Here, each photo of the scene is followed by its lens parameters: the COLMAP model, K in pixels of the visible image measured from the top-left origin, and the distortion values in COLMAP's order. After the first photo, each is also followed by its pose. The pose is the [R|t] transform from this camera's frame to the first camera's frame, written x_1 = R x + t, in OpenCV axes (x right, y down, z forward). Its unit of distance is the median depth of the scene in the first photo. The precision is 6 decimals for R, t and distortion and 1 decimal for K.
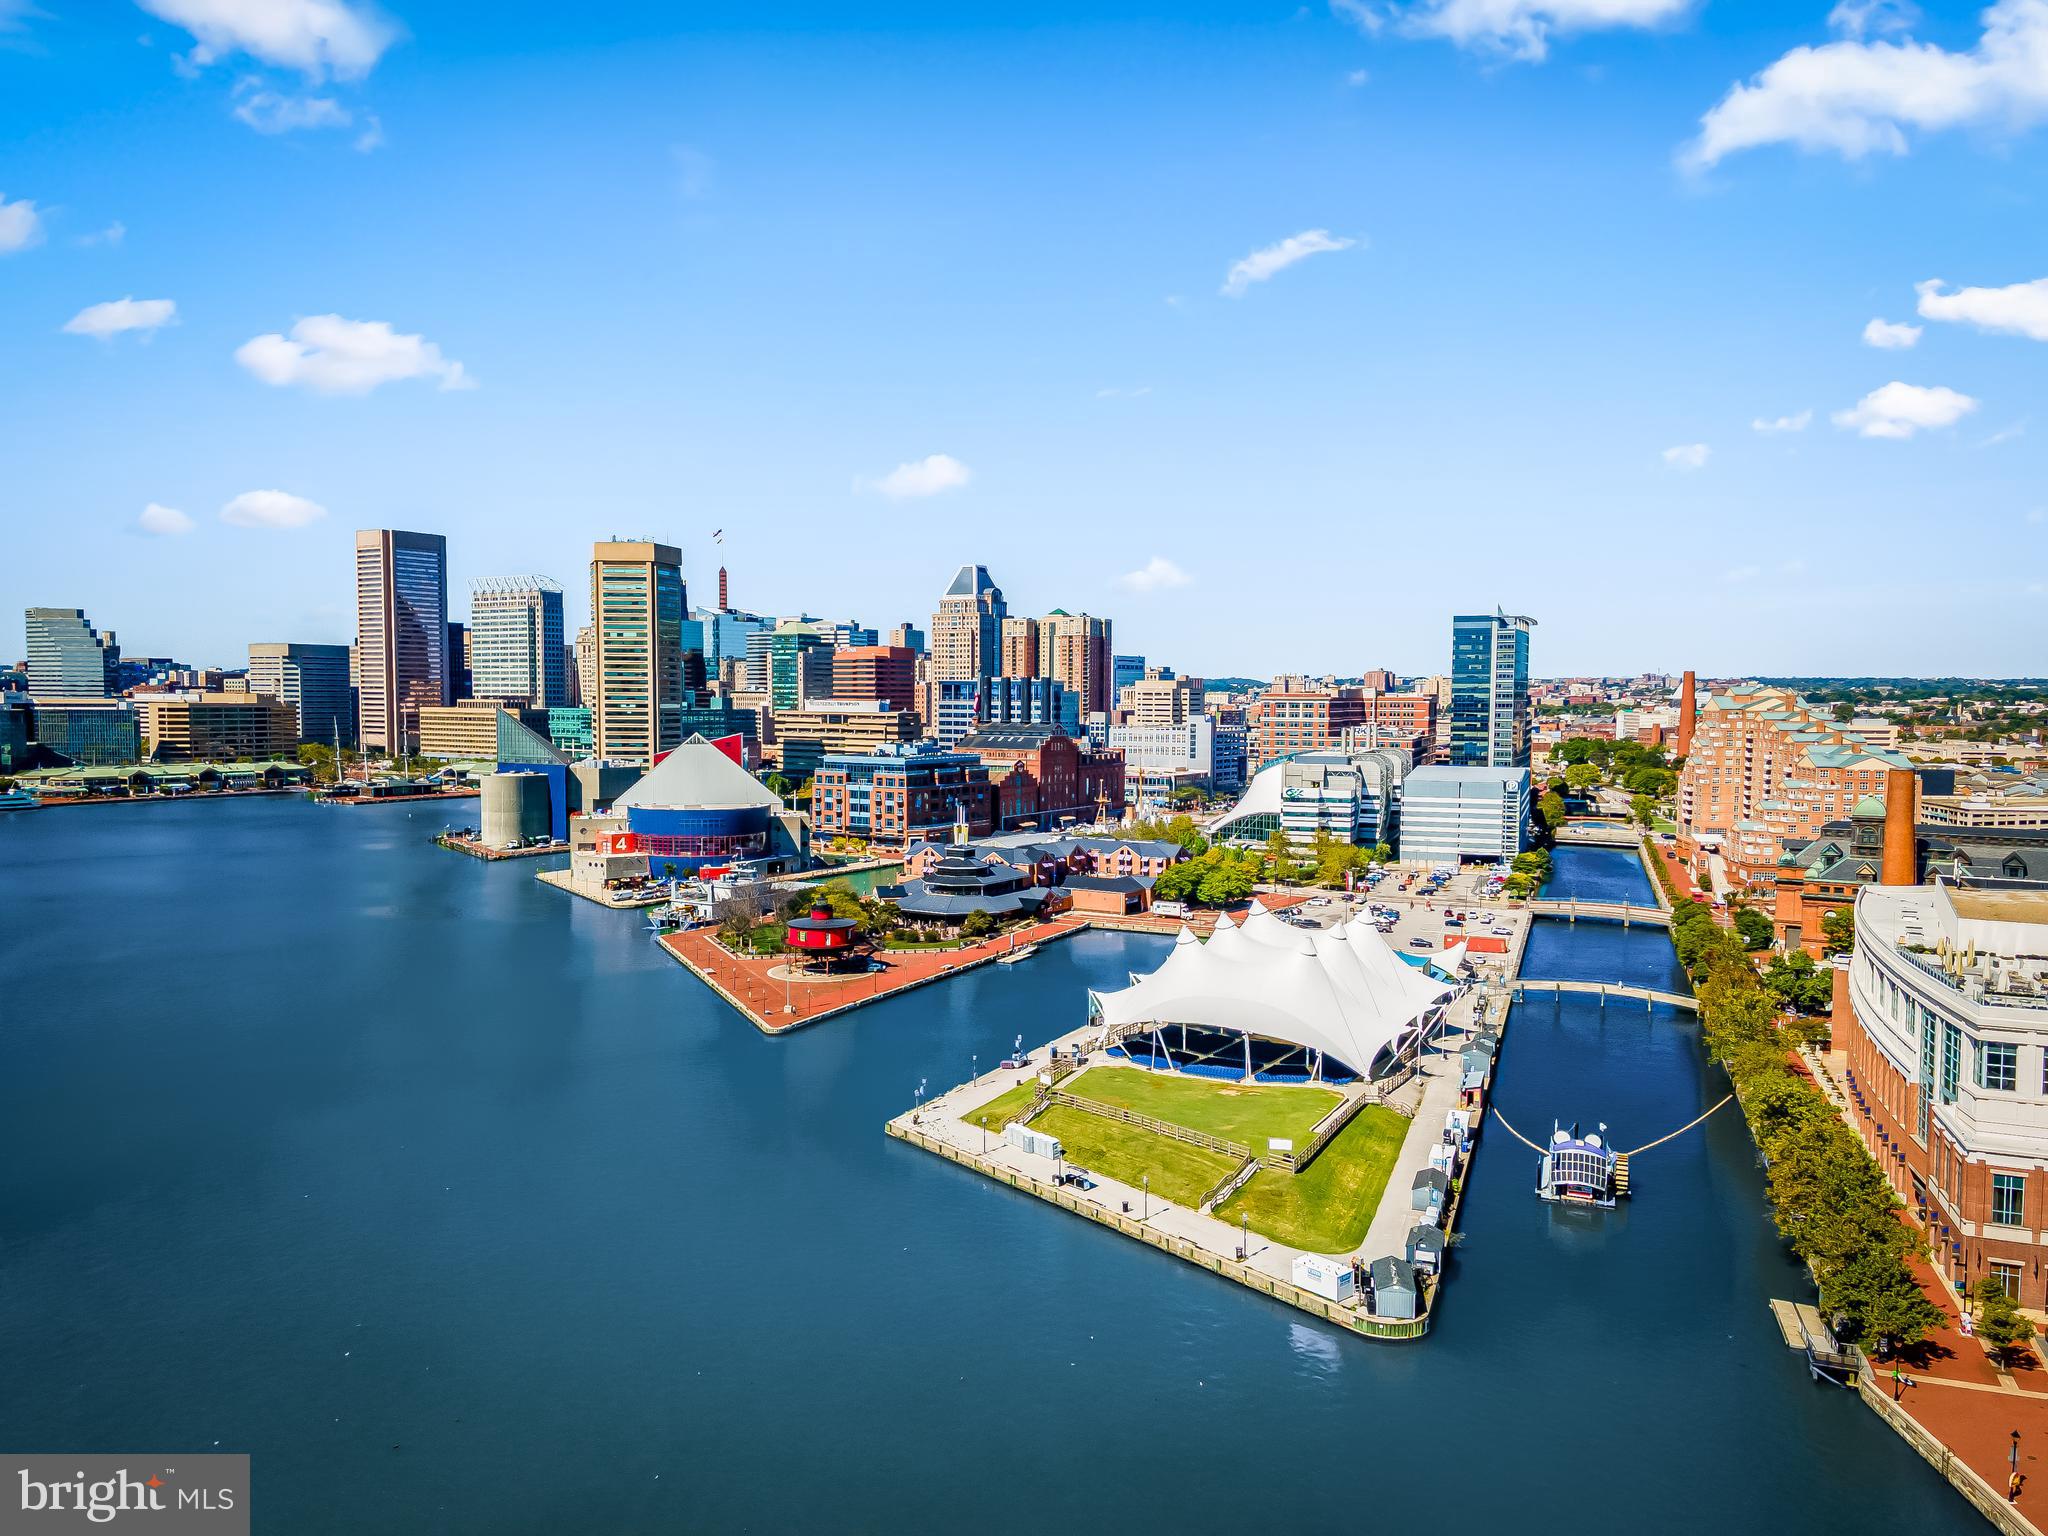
lens RADIAL K [[1485.9, 0, 1028.0], [0, 1485.9, 792.6], [0, 0, 1]] dist [0.040403, 0.016347]
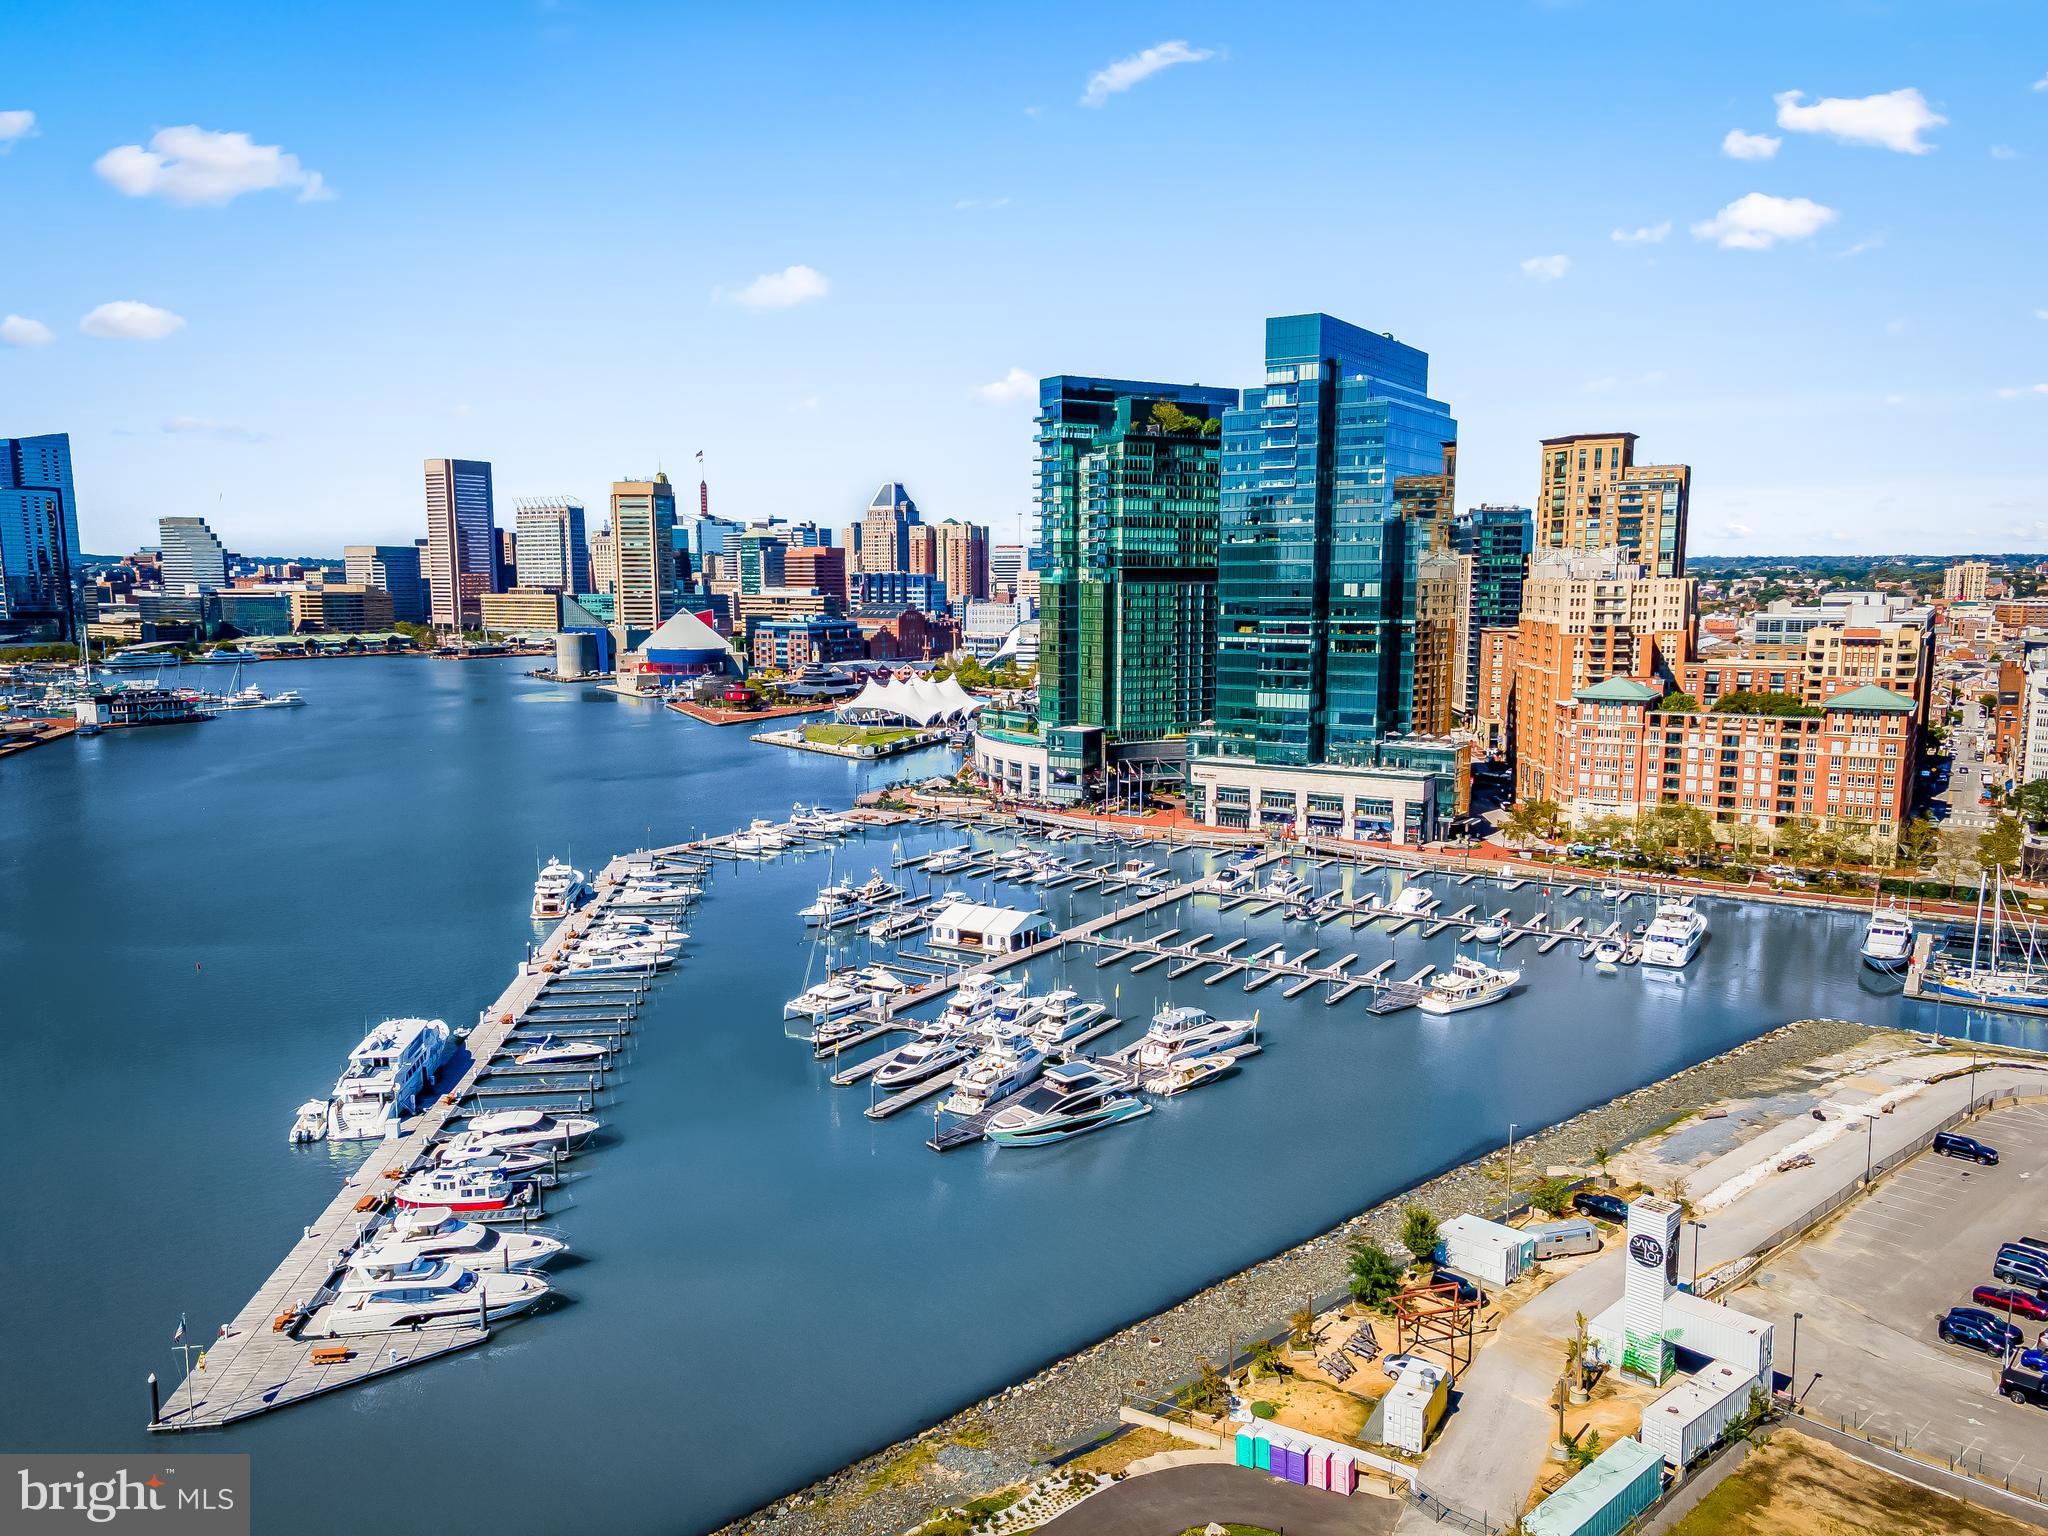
lens RADIAL K [[1485.9, 0, 1028.0], [0, 1485.9, 792.6], [0, 0, 1]] dist [0.040403, 0.016347]
pose [[0.999971, -0.007021, 0.002946, 0.112300], [0.006771, 0.996957, 0.077660, 0.027397], [-0.003483, -0.077638, 0.996976, -0.489512]]
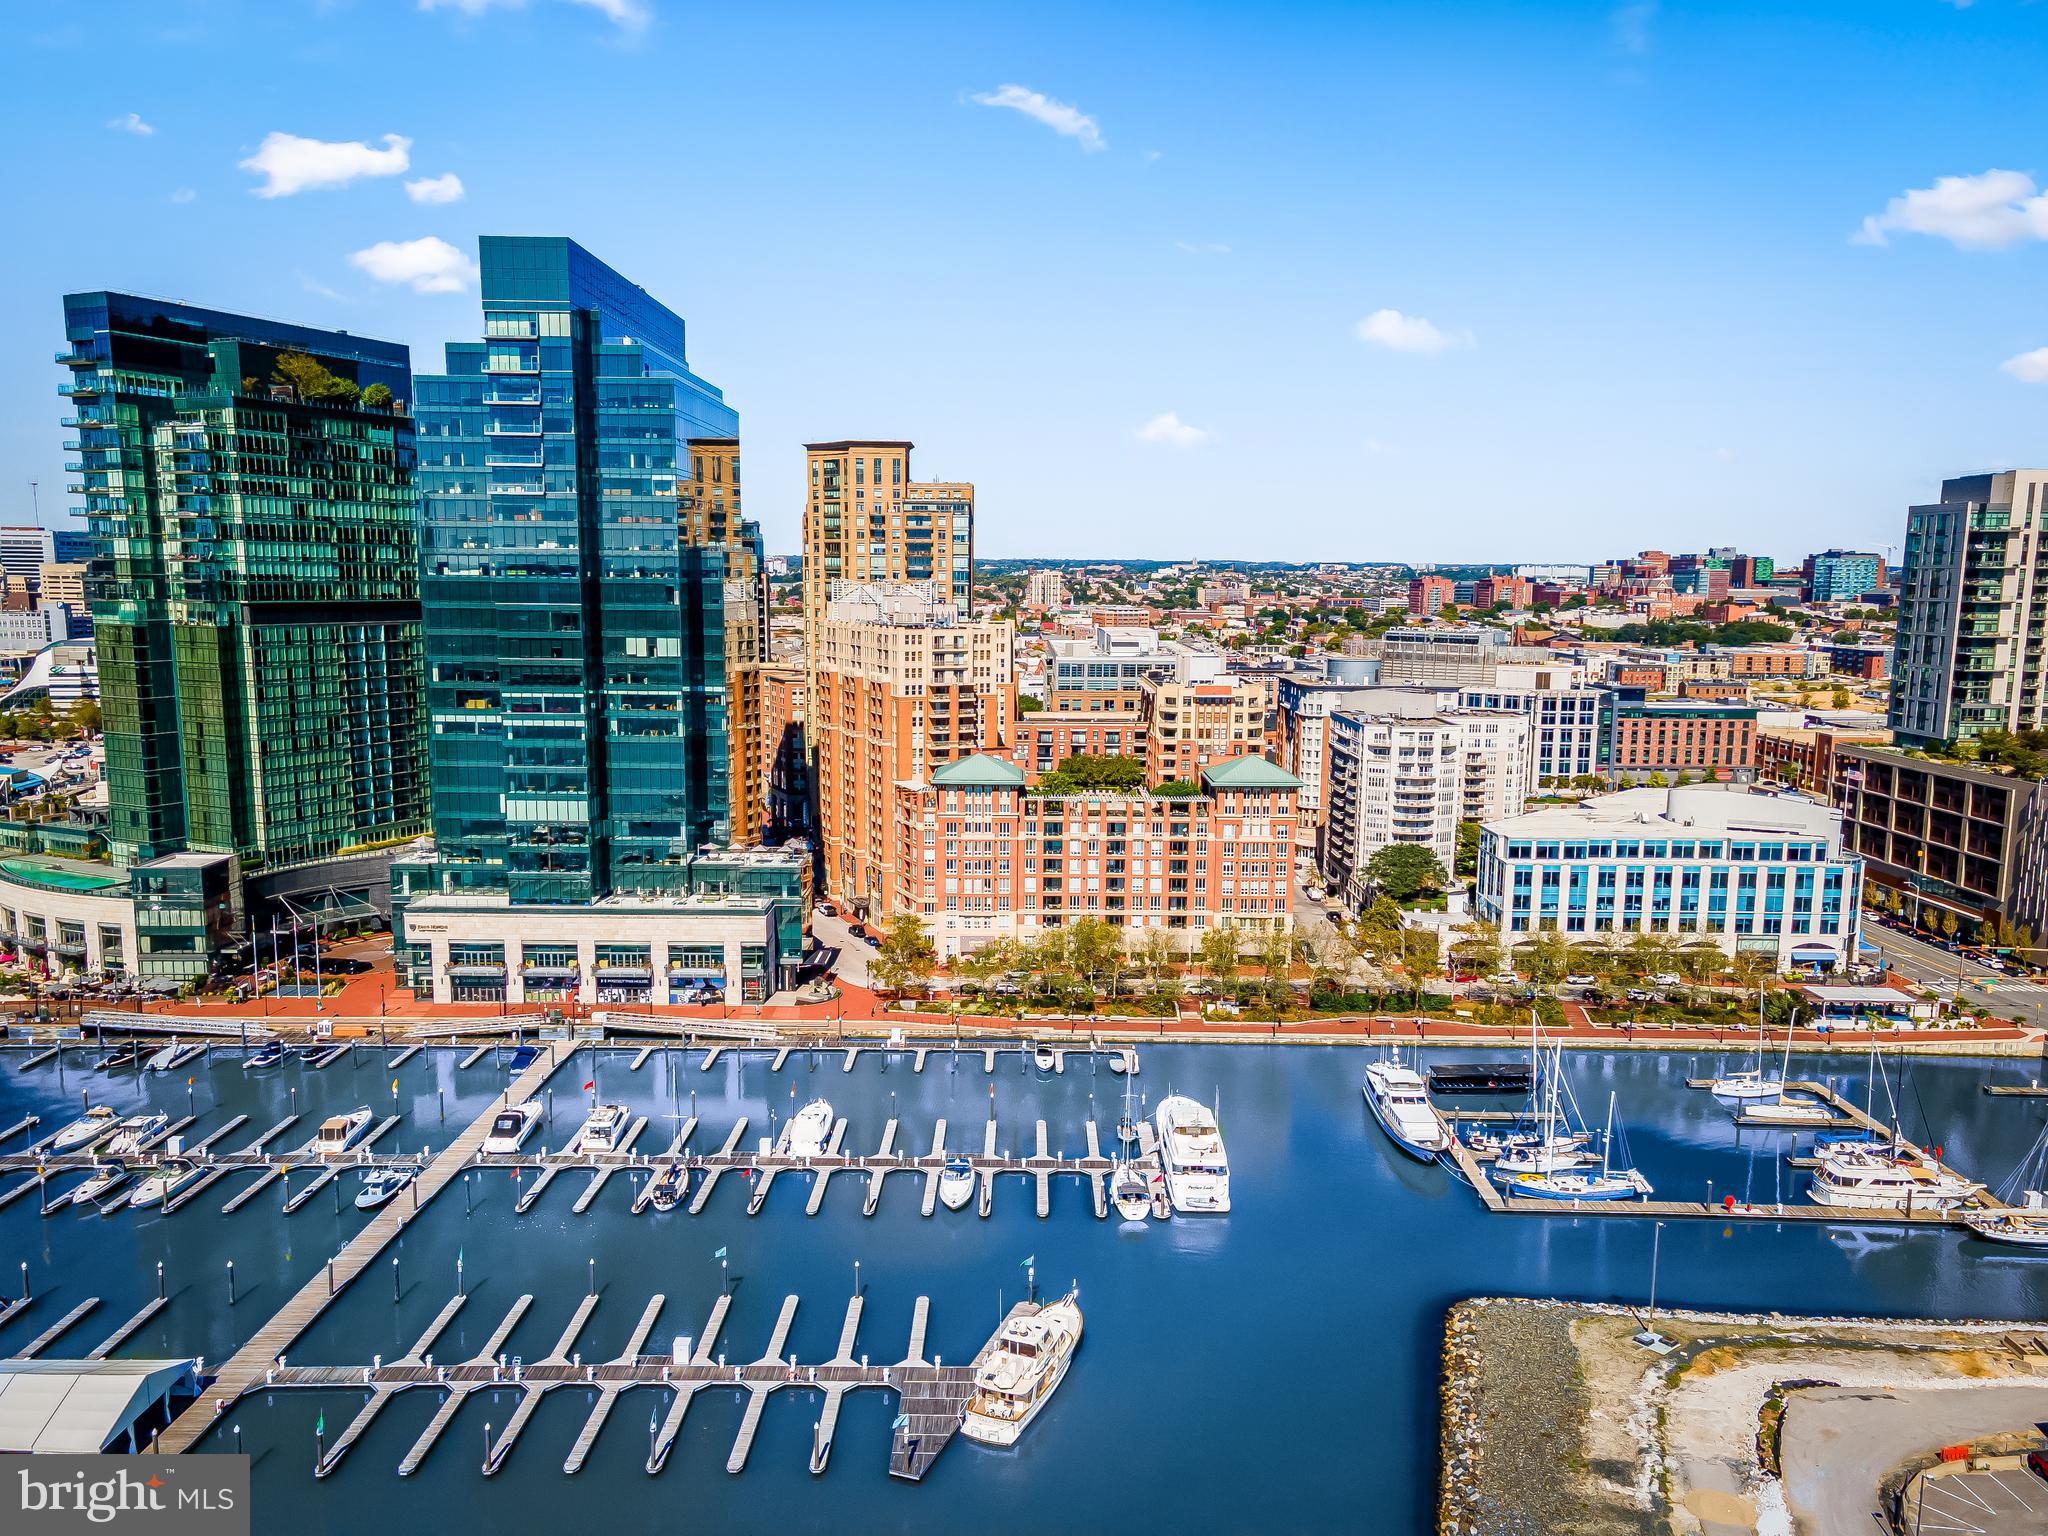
lens RADIAL K [[1489.4, 0, 1023.6], [0, 1489.4, 789.8], [0, 0, 1]] dist [0.032102, 0.031082]
pose [[0.843344, -0.075915, 0.531985, 0.110882], [0.031690, 0.995274, 0.091790, 0.005948], [-0.536439, -0.060552, 0.841764, -0.347896]]
